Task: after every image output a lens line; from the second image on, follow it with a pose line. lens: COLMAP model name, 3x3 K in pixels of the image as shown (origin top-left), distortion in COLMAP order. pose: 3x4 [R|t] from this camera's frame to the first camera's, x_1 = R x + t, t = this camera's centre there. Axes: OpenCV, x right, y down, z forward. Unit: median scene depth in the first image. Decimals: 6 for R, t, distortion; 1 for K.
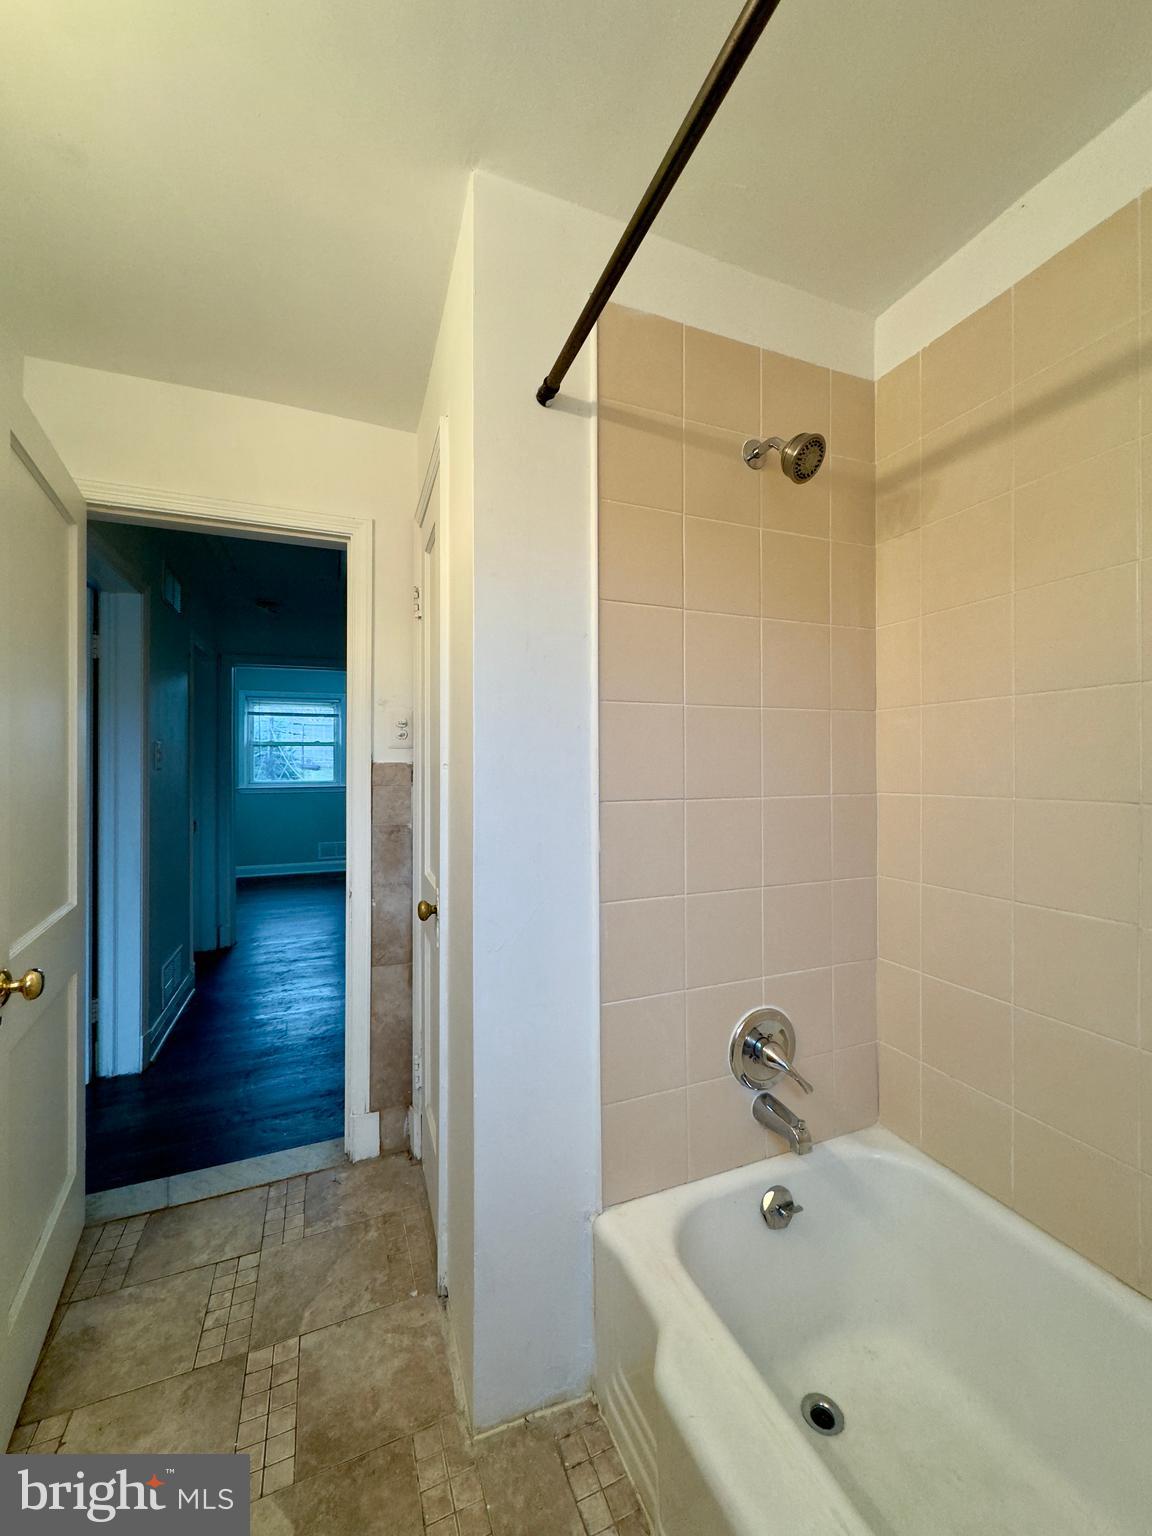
lens RADIAL K [[613.7, 0, 578.3], [0, 613.7, 762.2], [0, 0, 1]] dist [-0.000280, 0.000306]
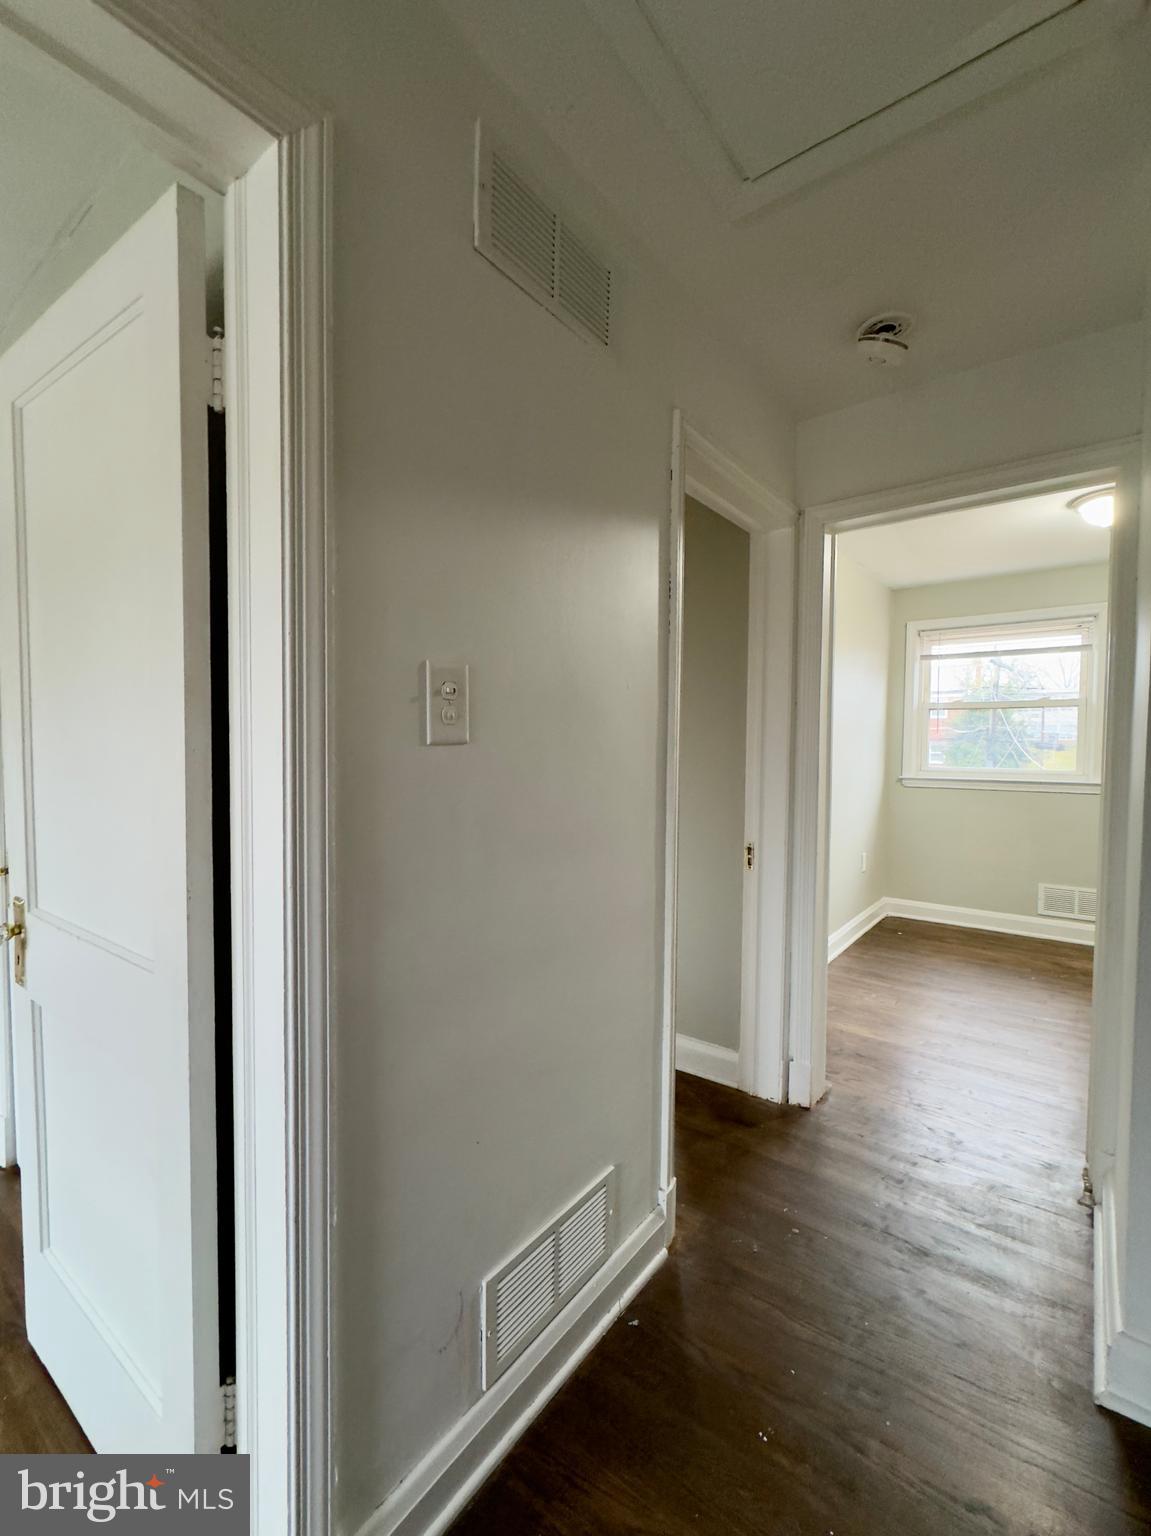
lens RADIAL K [[664.1, 0, 578.3], [0, 664.1, 762.0], [0, 0, 1]] dist [-0.001163, -0.000200]
pose [[0.508524, 0.032575, -0.860431, -0.131520], [-0.004756, 0.999375, 0.035025, 0.004236], [0.861035, -0.013719, 0.508361, 0.354647]]
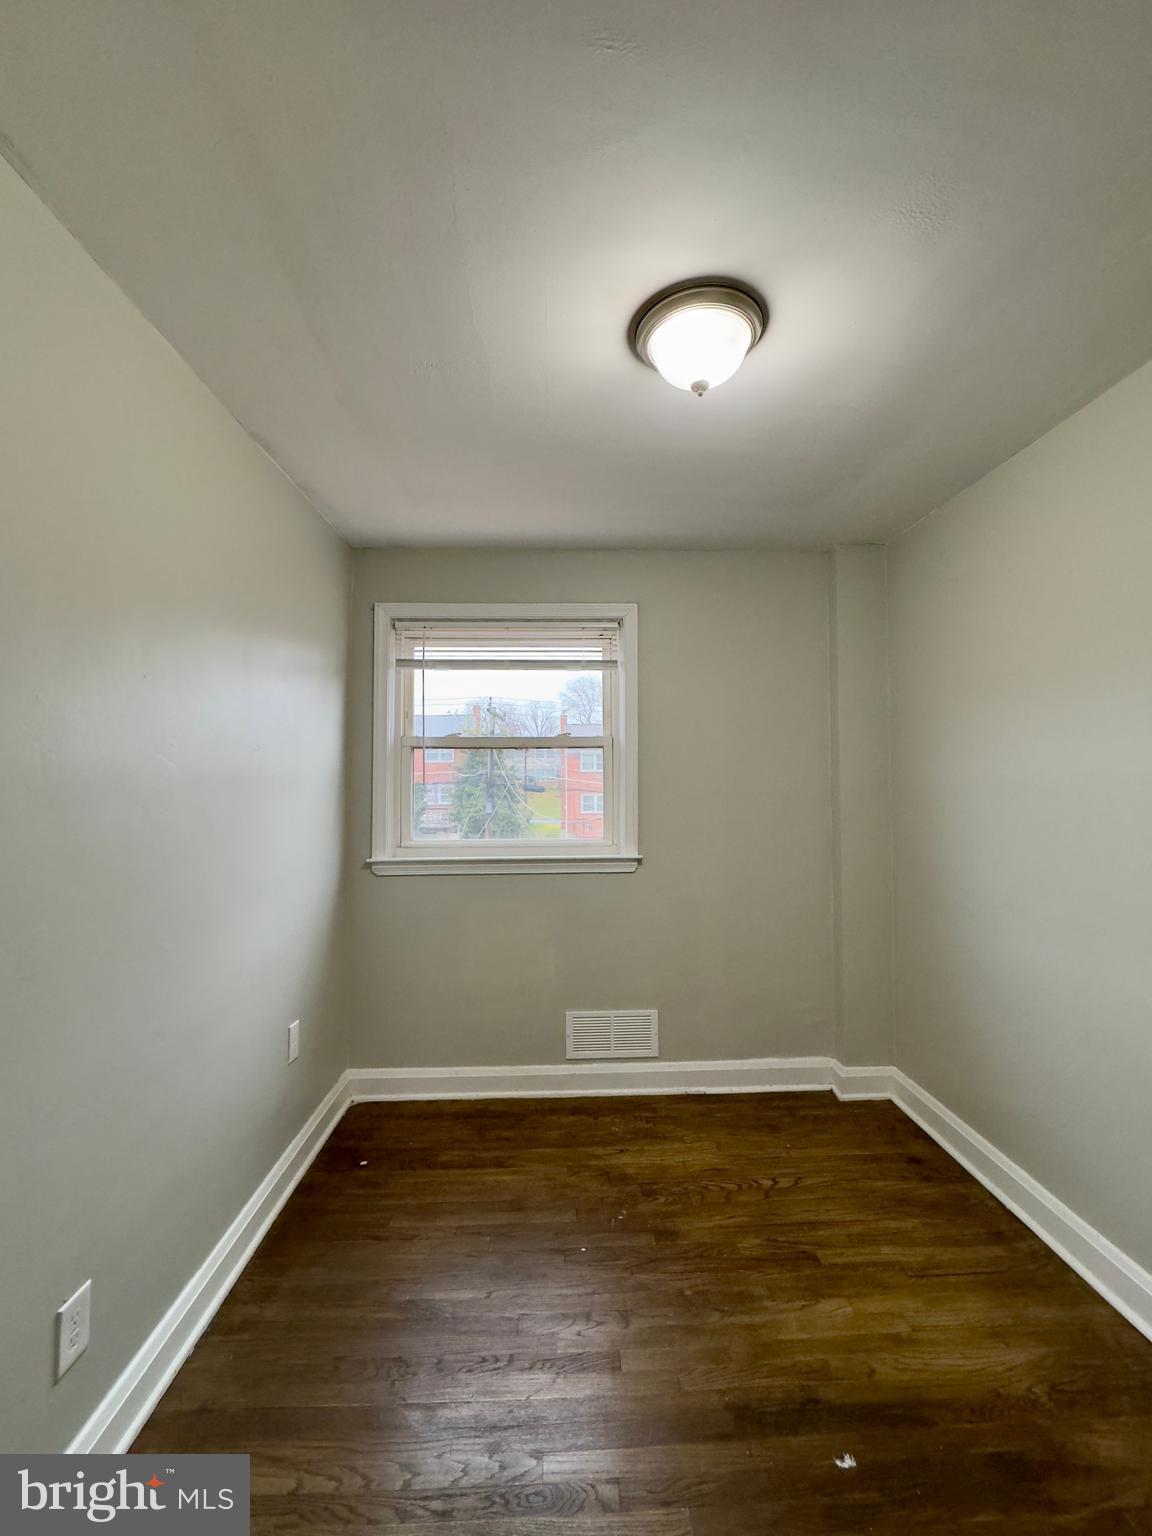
lens RADIAL K [[613.7, 0, 578.3], [0, 613.7, 762.2], [0, 0, 1]] dist [-0.000280, 0.000306]
pose [[0.944551, -0.015926, -0.327978, -0.305052], [0.006492, 0.999534, -0.029837, -0.005687], [0.328300, 0.026054, 0.944214, 0.672383]]
